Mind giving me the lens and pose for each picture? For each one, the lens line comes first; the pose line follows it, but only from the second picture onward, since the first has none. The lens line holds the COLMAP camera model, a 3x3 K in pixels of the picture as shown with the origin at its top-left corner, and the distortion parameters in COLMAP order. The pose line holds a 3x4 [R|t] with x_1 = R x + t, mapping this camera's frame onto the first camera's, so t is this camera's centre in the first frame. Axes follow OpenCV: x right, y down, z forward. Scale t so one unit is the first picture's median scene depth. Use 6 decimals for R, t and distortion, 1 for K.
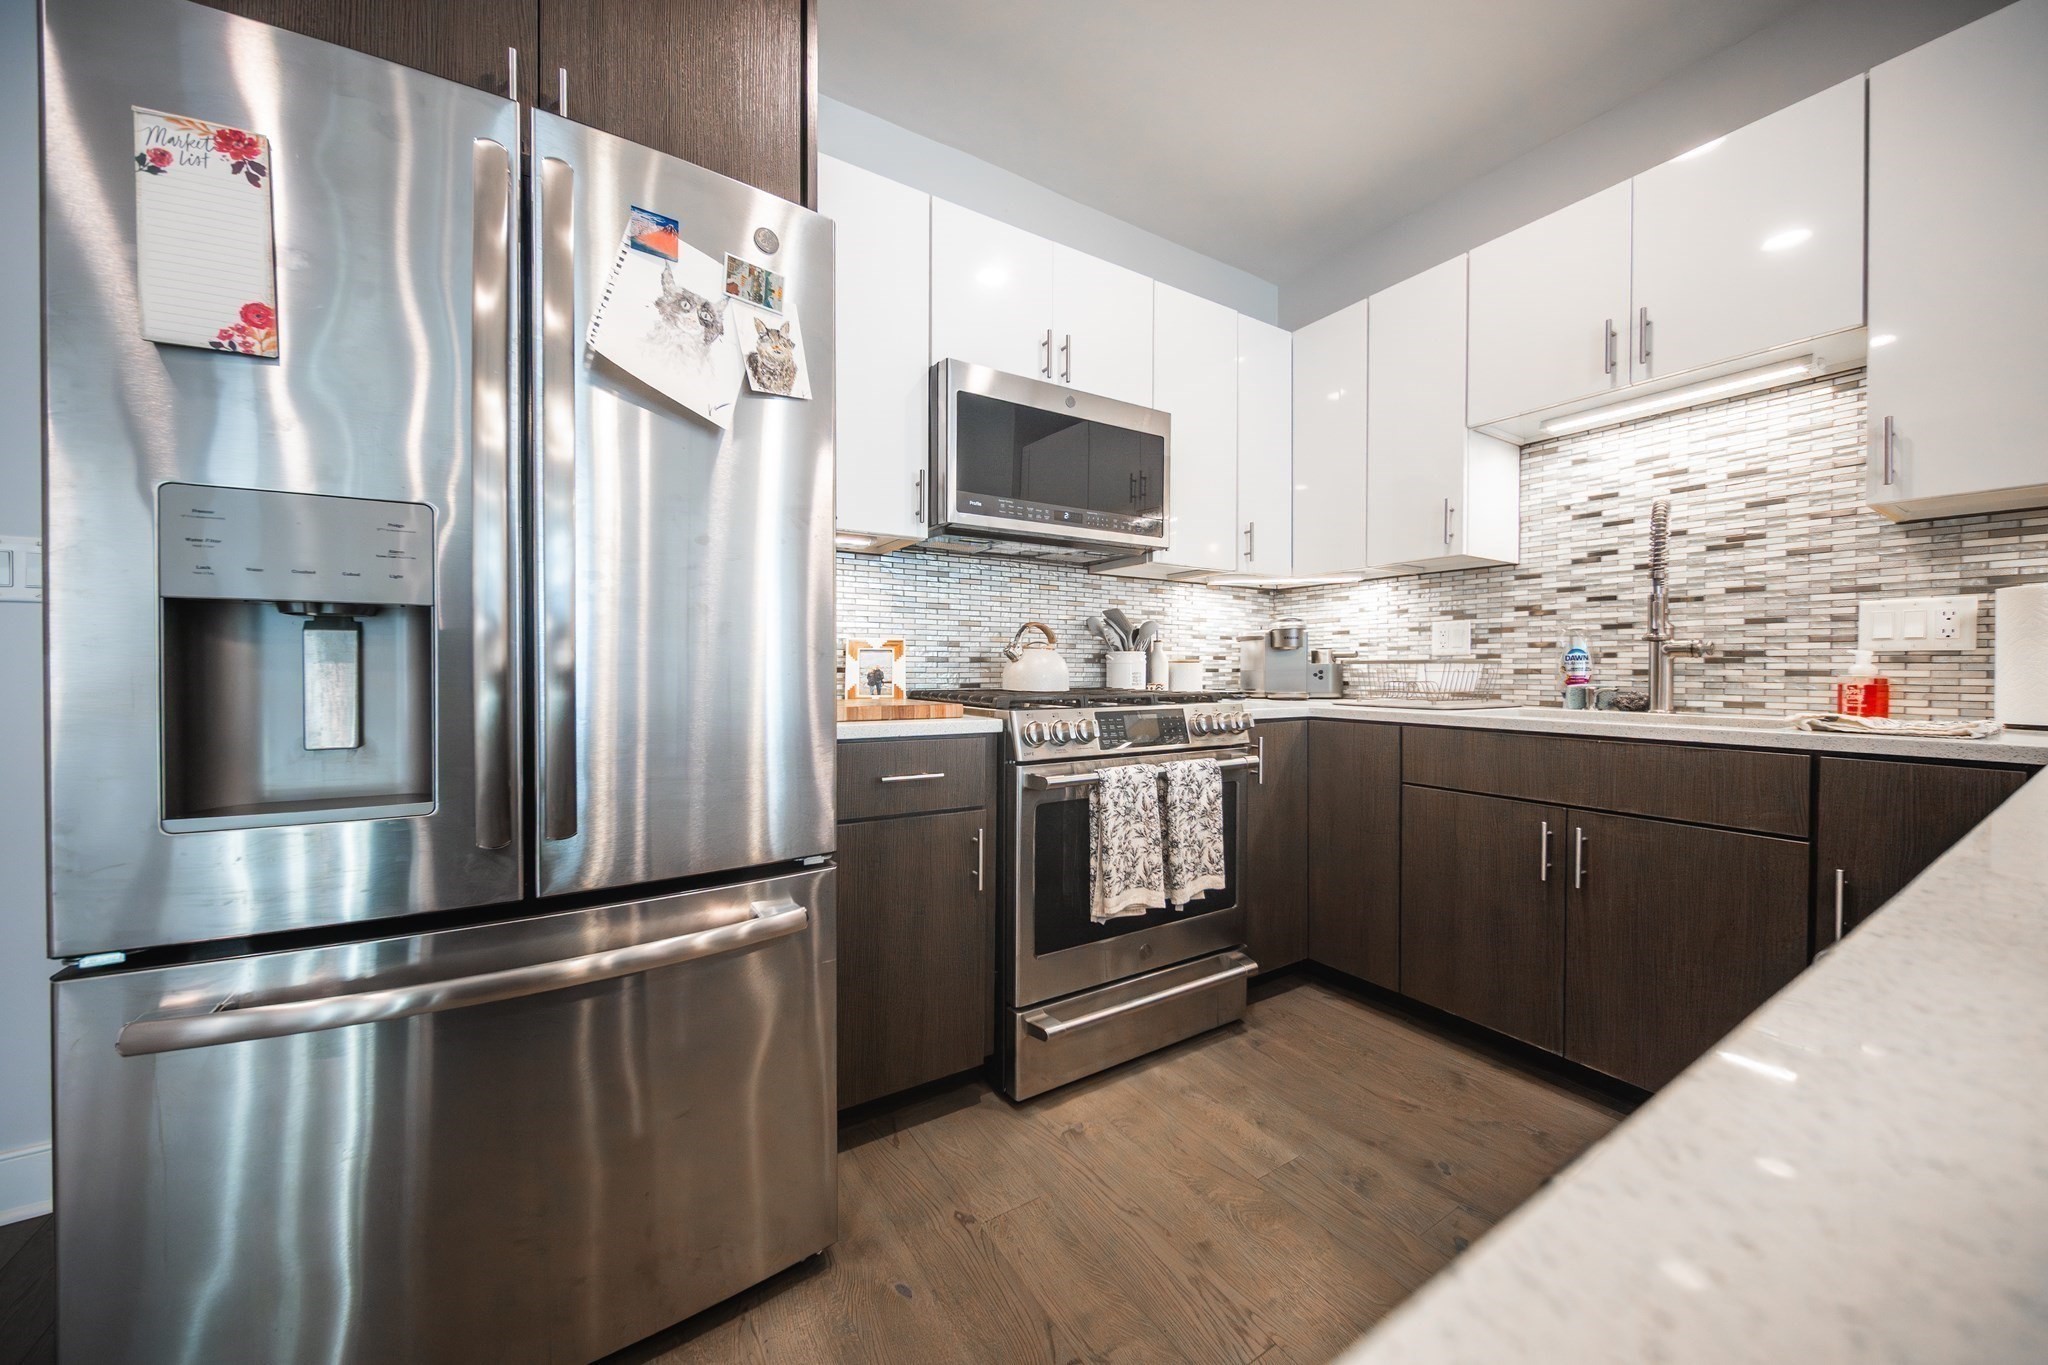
lens RADIAL K [[684.0, 0, 1024.8], [0, 684.0, 676.9], [0, 0, 1]] dist [0.000012, -0.000158]
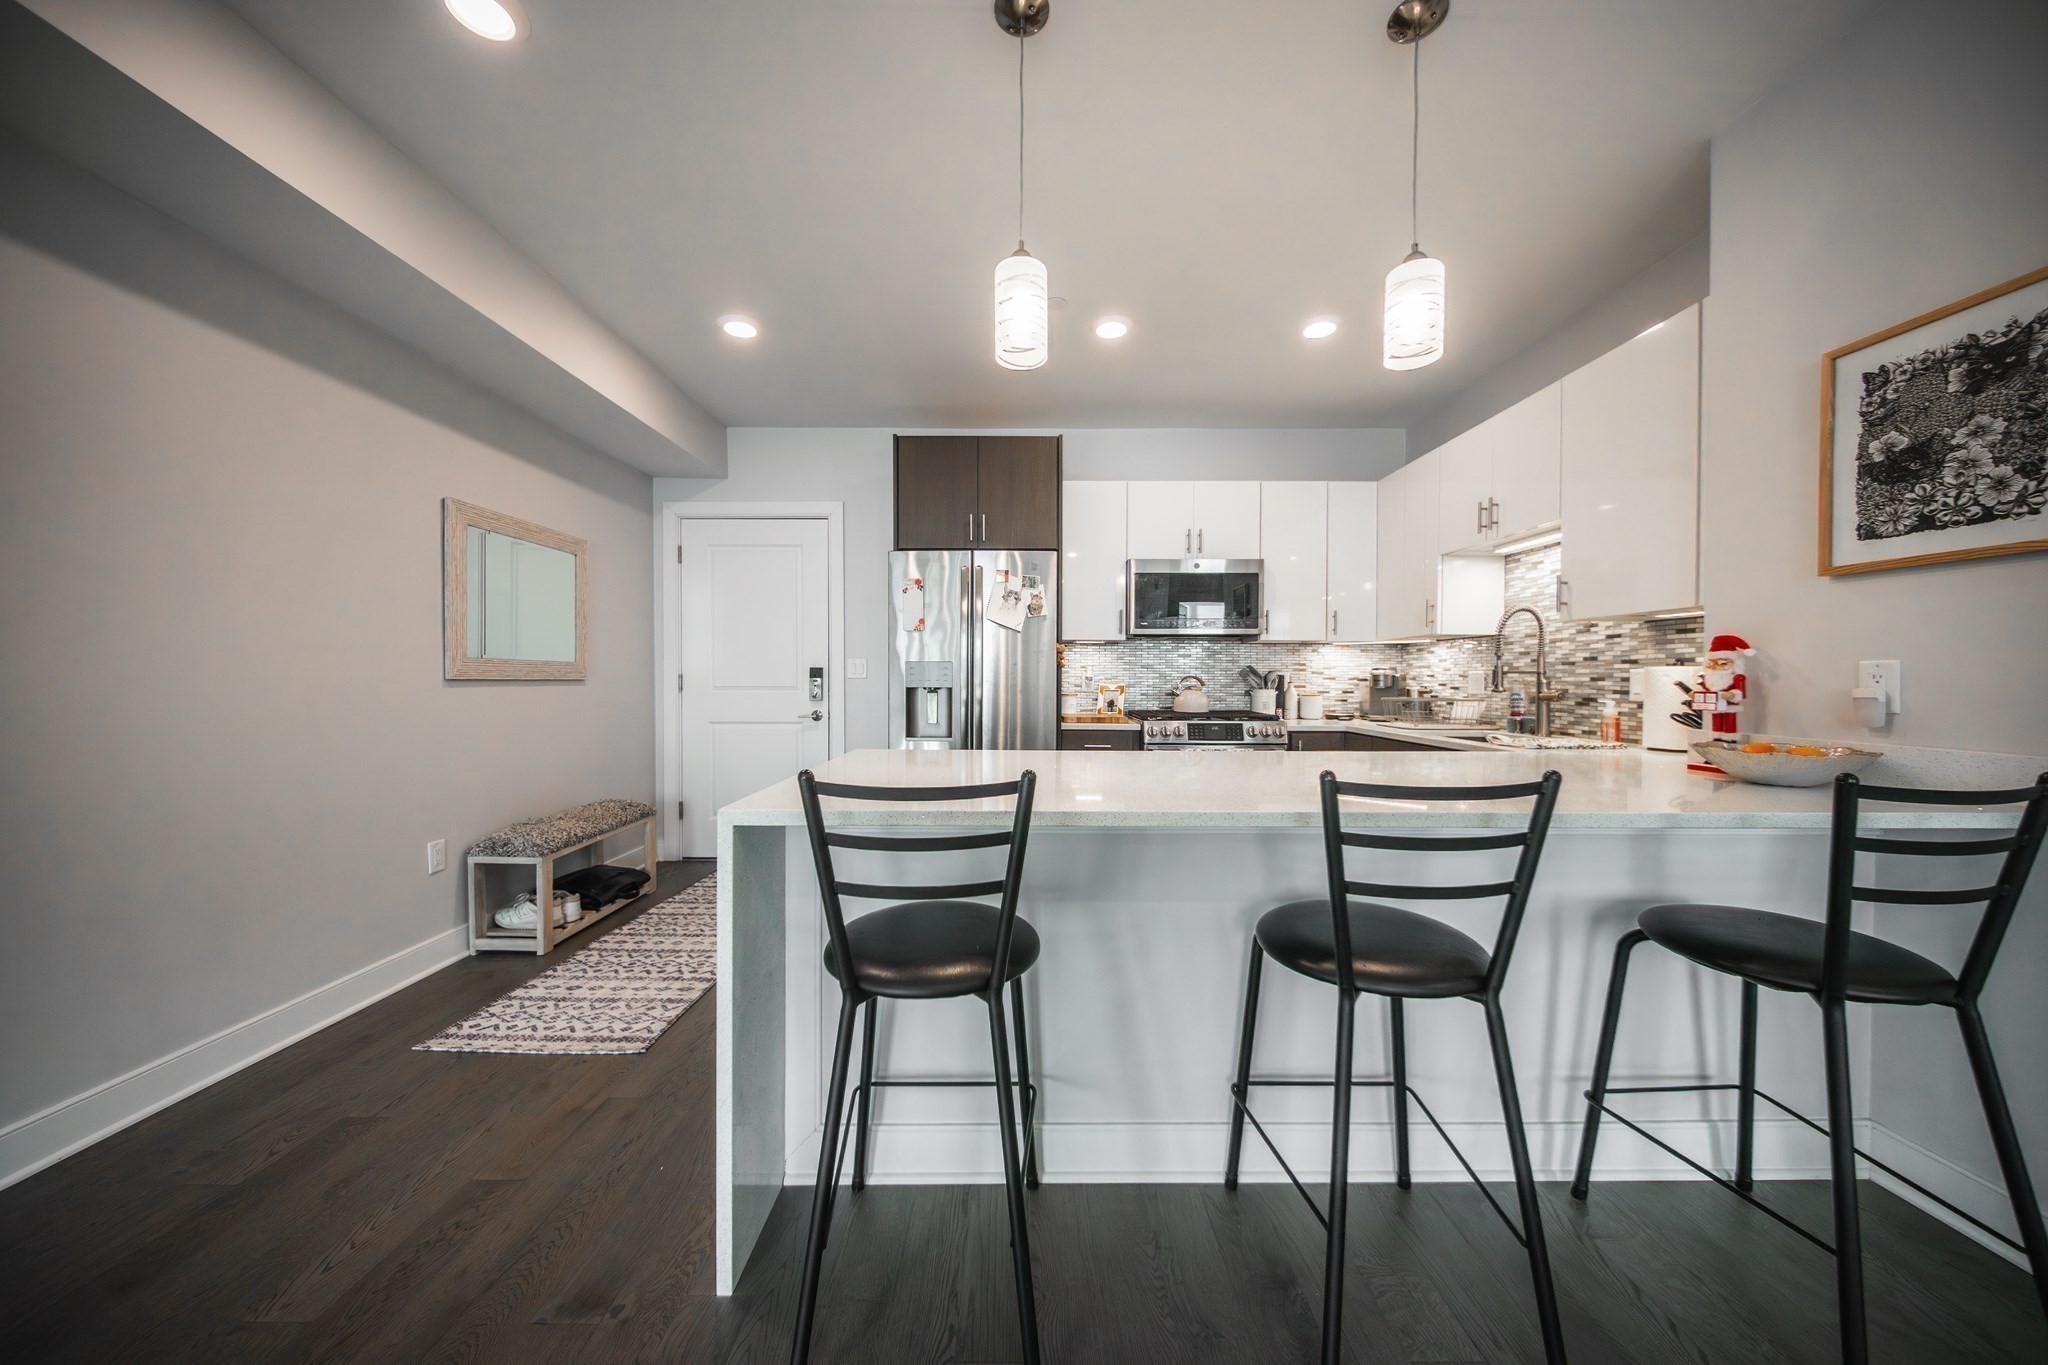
lens RADIAL K [[684.0, 0, 1024.8], [0, 684.0, 676.9], [0, 0, 1]] dist [0.000012, -0.000158]
pose [[0.823174, -0.004500, -0.567772, 0.799832], [-0.004016, 0.999897, -0.013747, -0.054325], [0.567775, 0.013597, 0.823071, -0.935138]]
